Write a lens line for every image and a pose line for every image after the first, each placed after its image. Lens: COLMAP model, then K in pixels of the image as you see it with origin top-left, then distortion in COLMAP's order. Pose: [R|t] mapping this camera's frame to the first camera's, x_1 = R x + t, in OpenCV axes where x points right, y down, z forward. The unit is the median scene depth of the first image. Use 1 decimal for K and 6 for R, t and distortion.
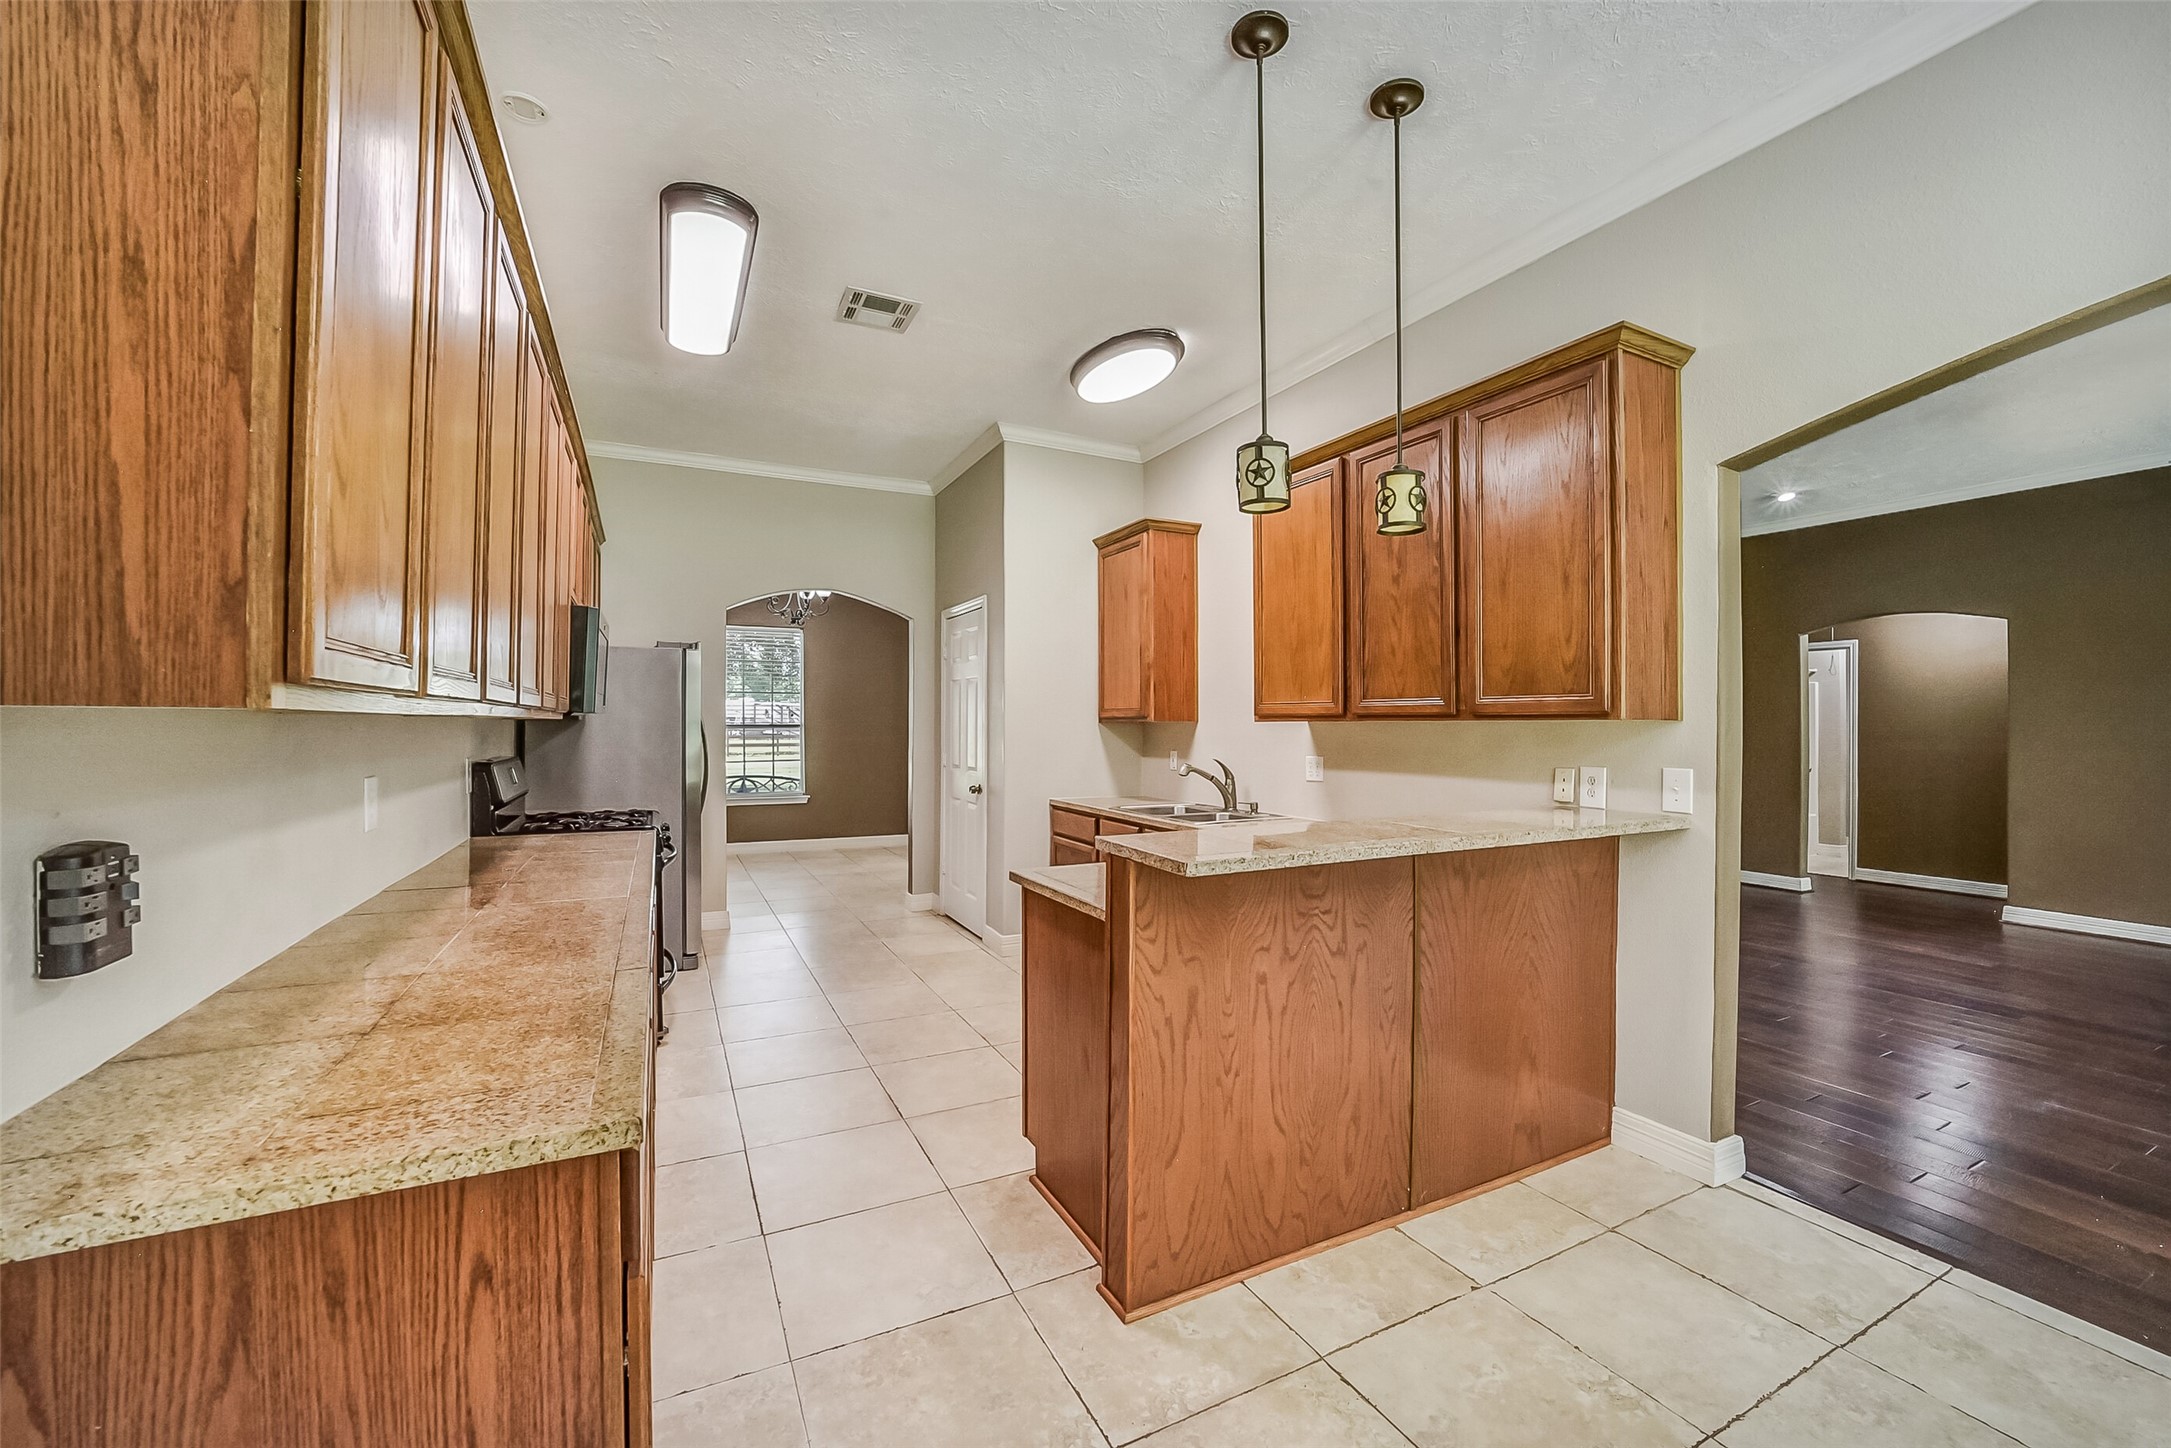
lens RADIAL K [[857.2, 0, 1088.7], [0, 857.2, 724.6], [0, 0, 1]] dist [-0.035286, 0.007796]
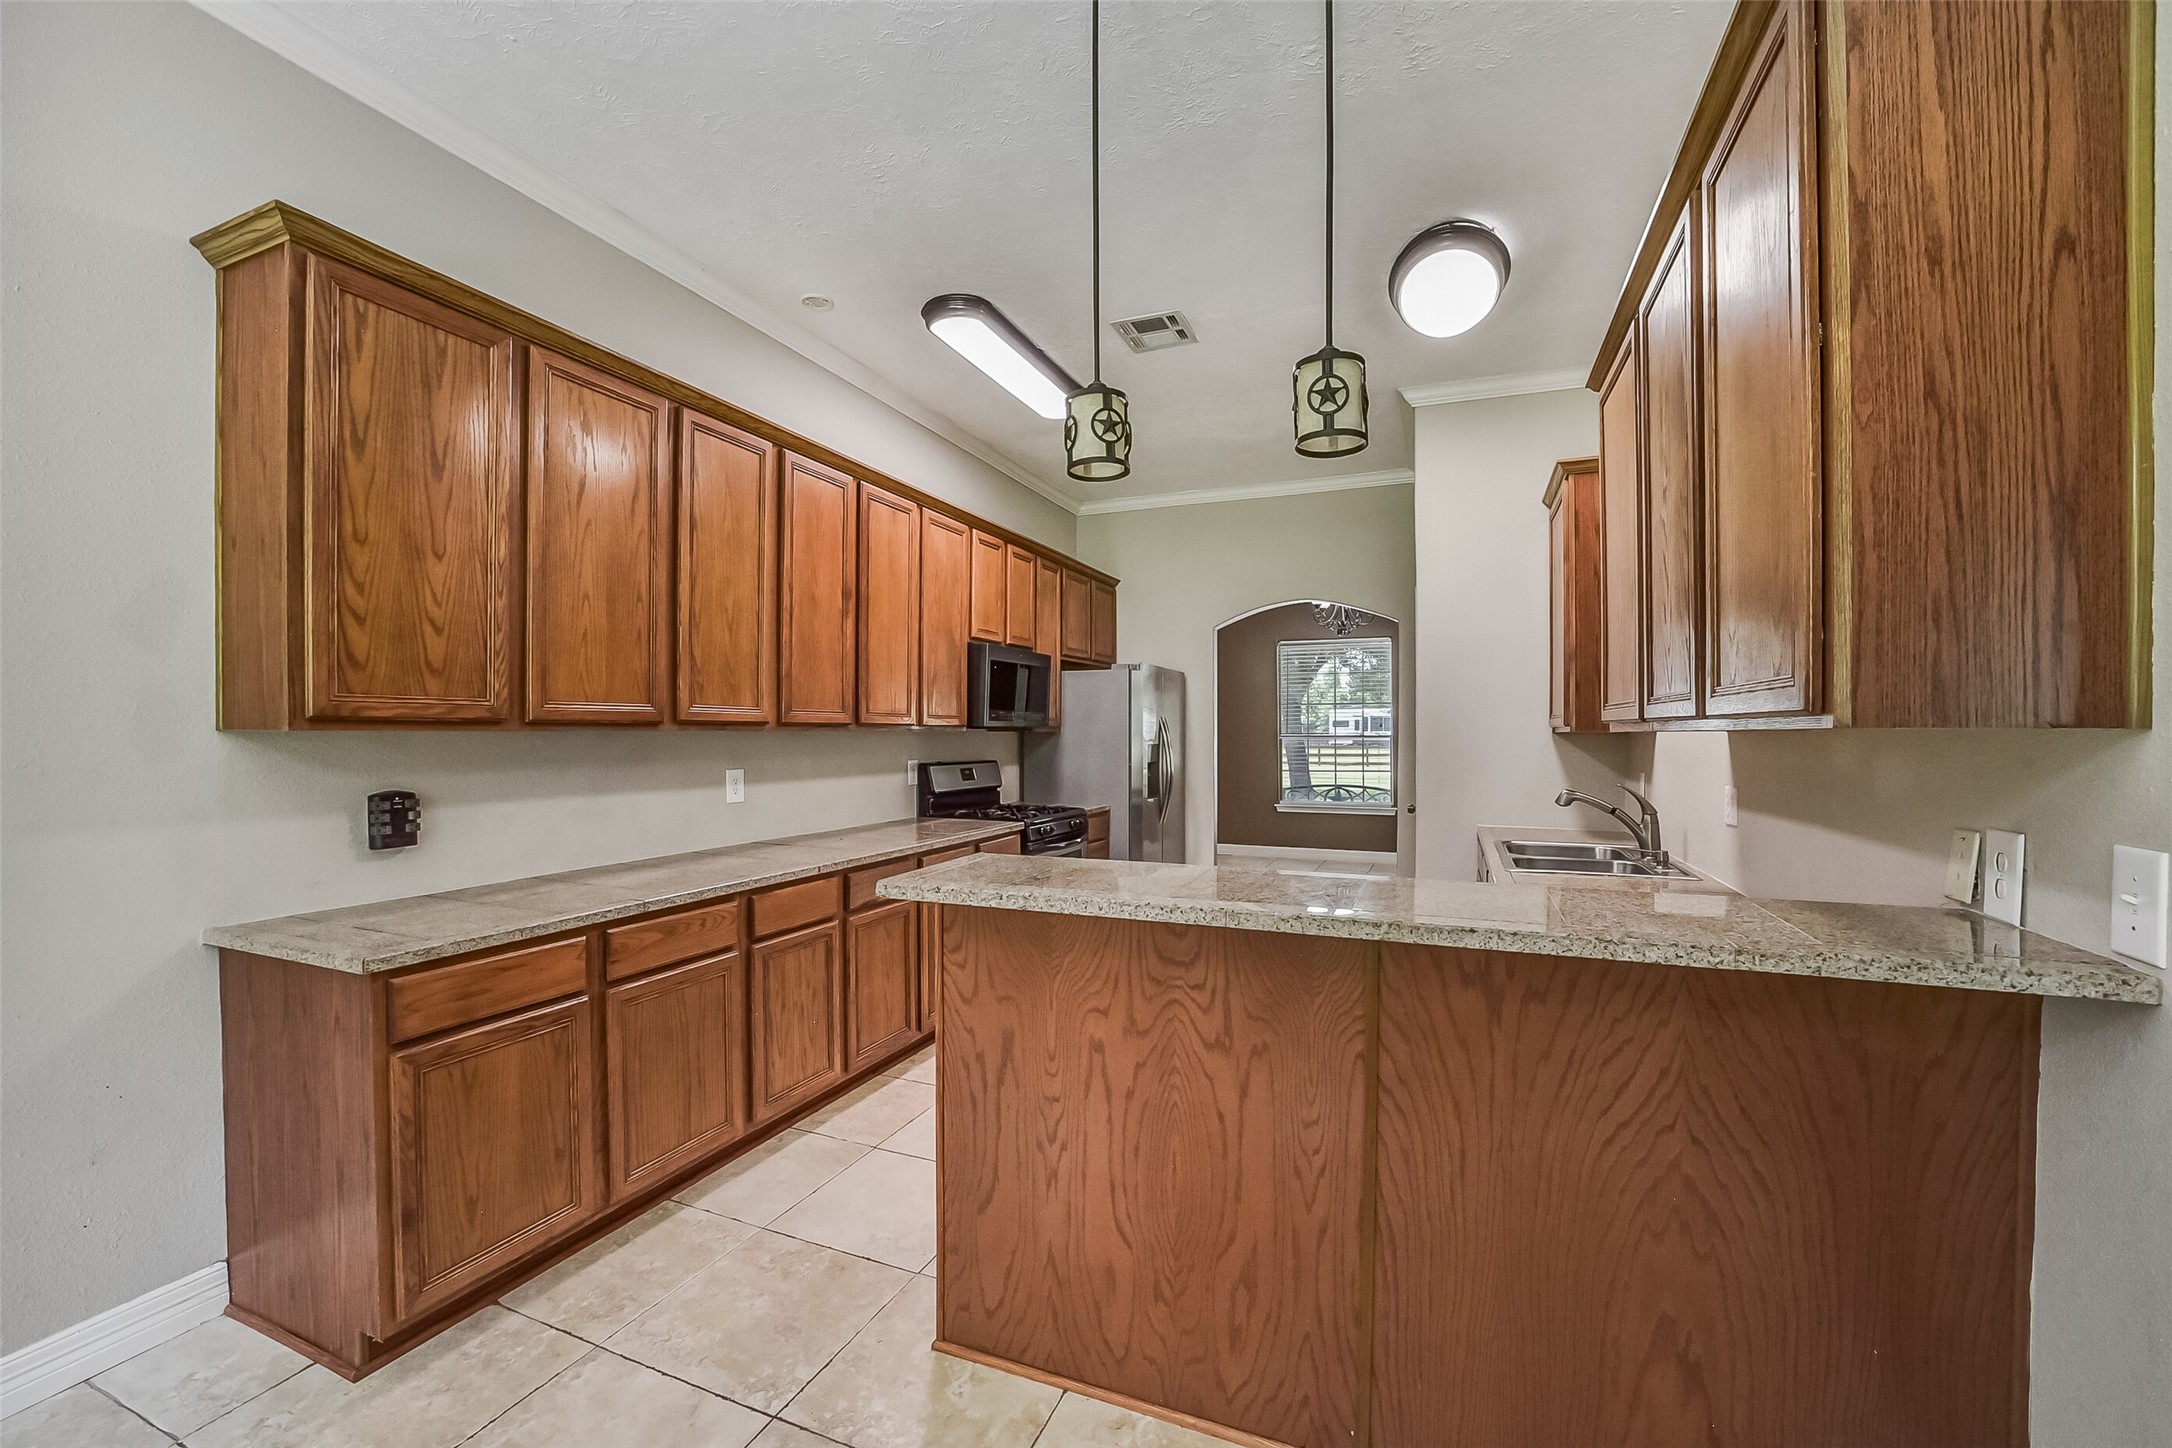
lens RADIAL K [[857.6, 0, 1091.7], [0, 857.6, 742.8], [0, 0, 1]] dist [-0.035286, 0.007796]
pose [[0.655299, 0.007551, -0.755332, 0.521558], [-0.000417, 0.999953, 0.009635, -0.002021], [0.755370, -0.005998, 0.655271, 0.290823]]
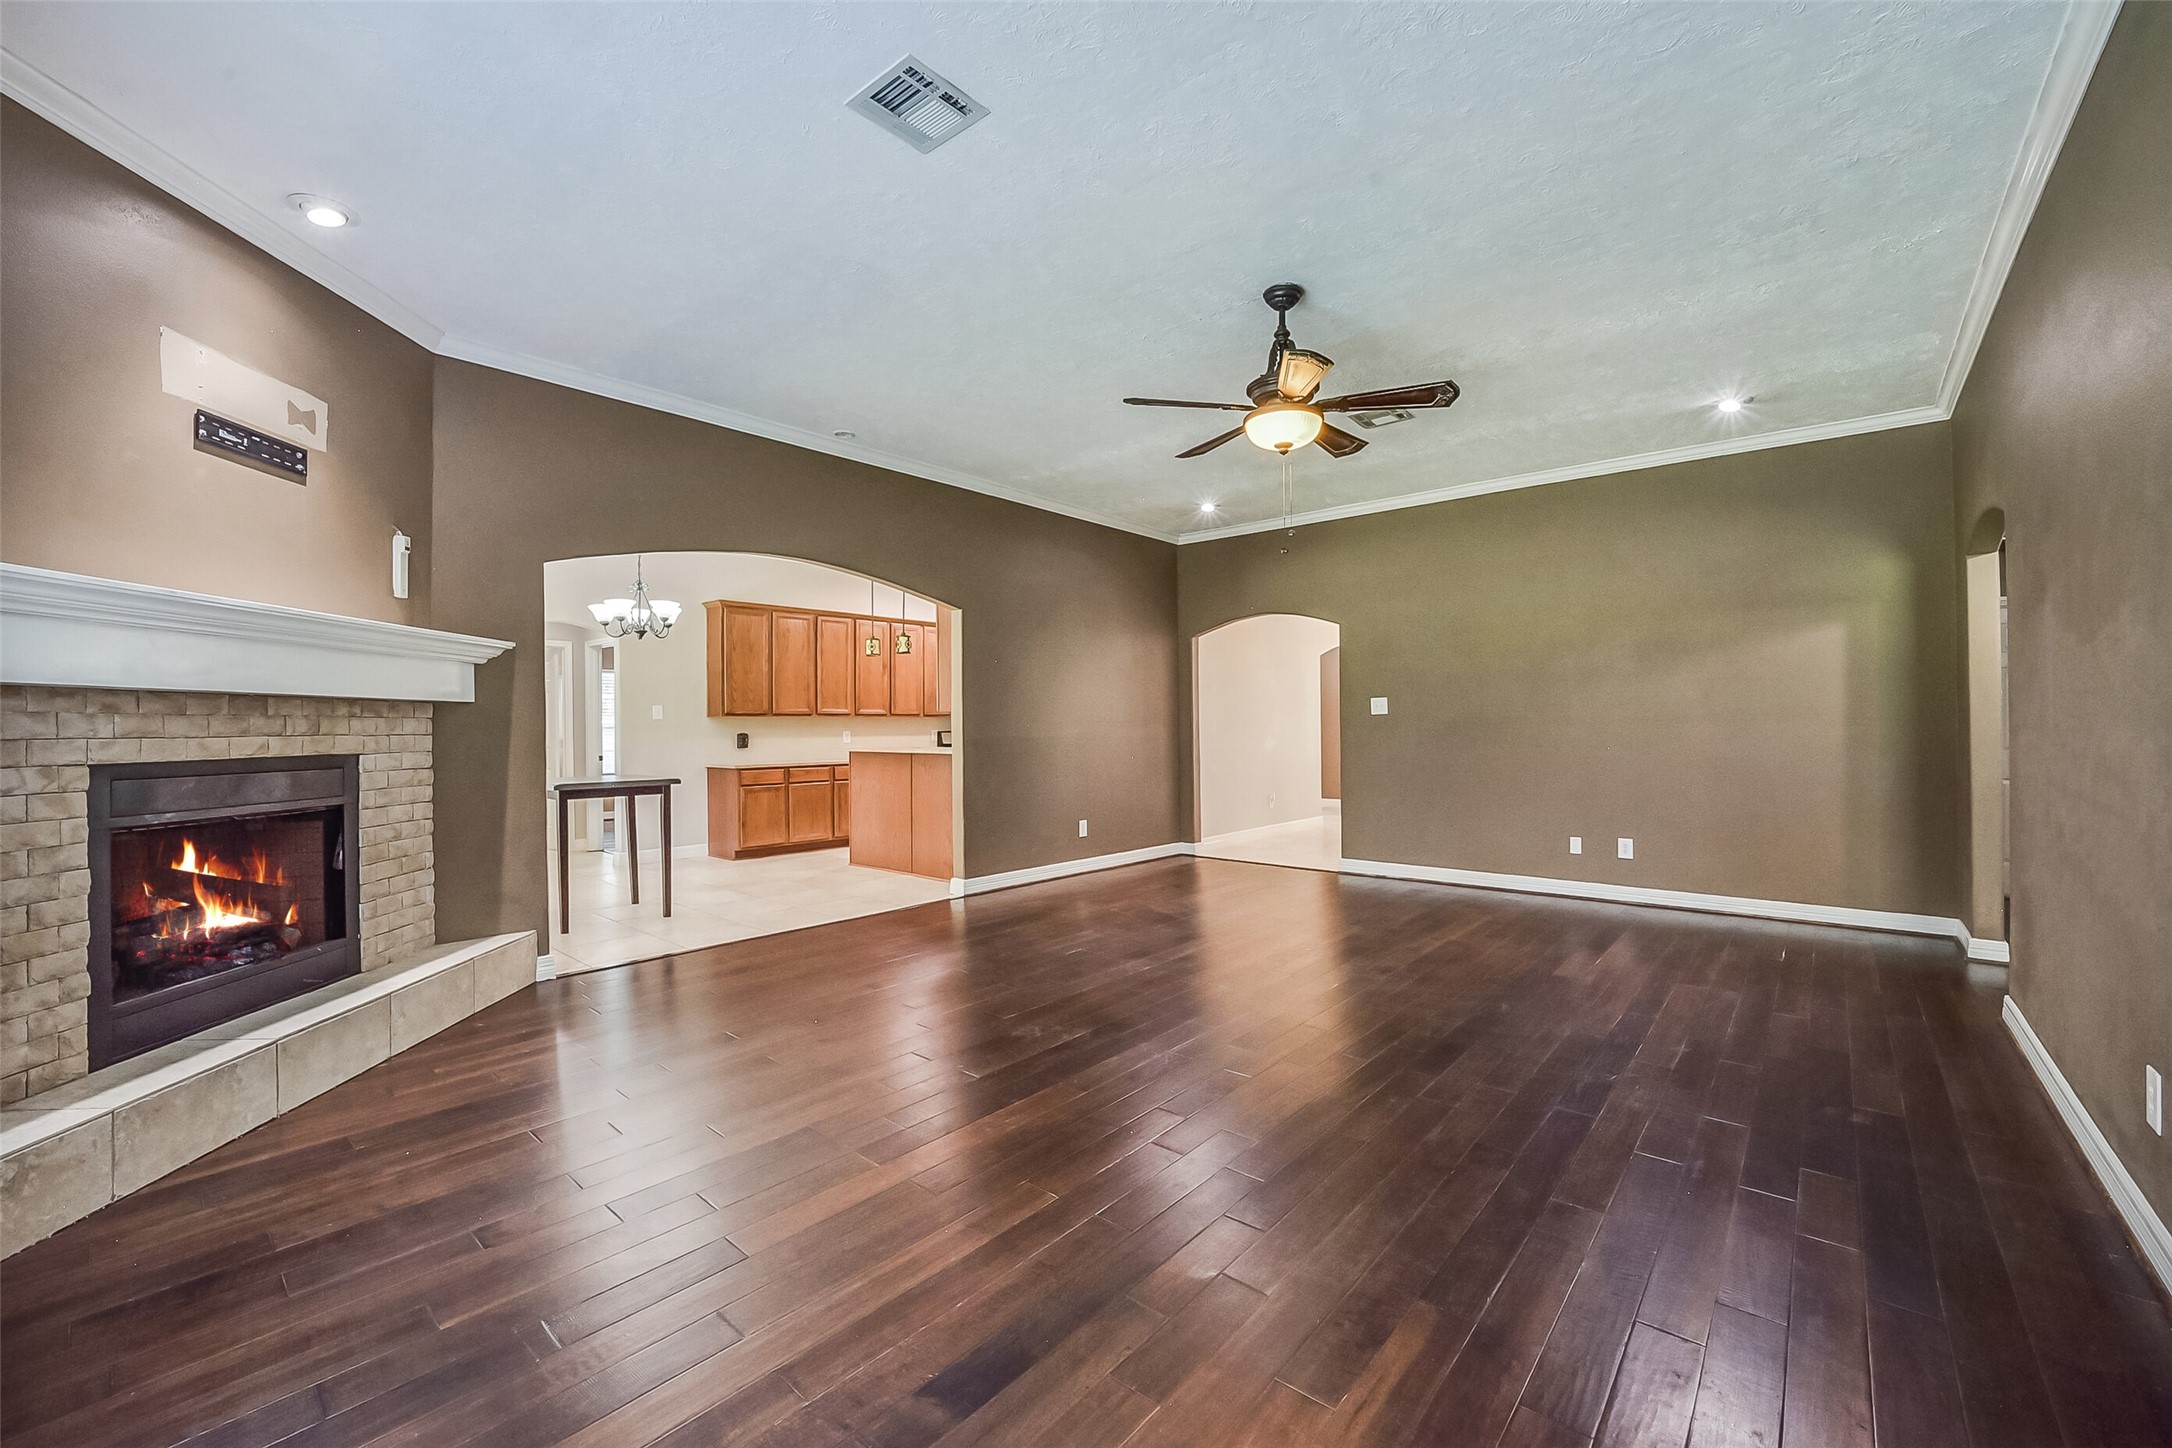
lens RADIAL K [[857.6, 0, 1087.6], [0, 857.6, 728.5], [0, 0, 1]] dist [-0.035286, 0.007796]
pose [[0.379637, -0.001272, -0.925134, 2.469681], [0.006071, 0.999981, 0.001116, 0.034138], [0.925115, -0.006040, 0.379638, 0.295395]]
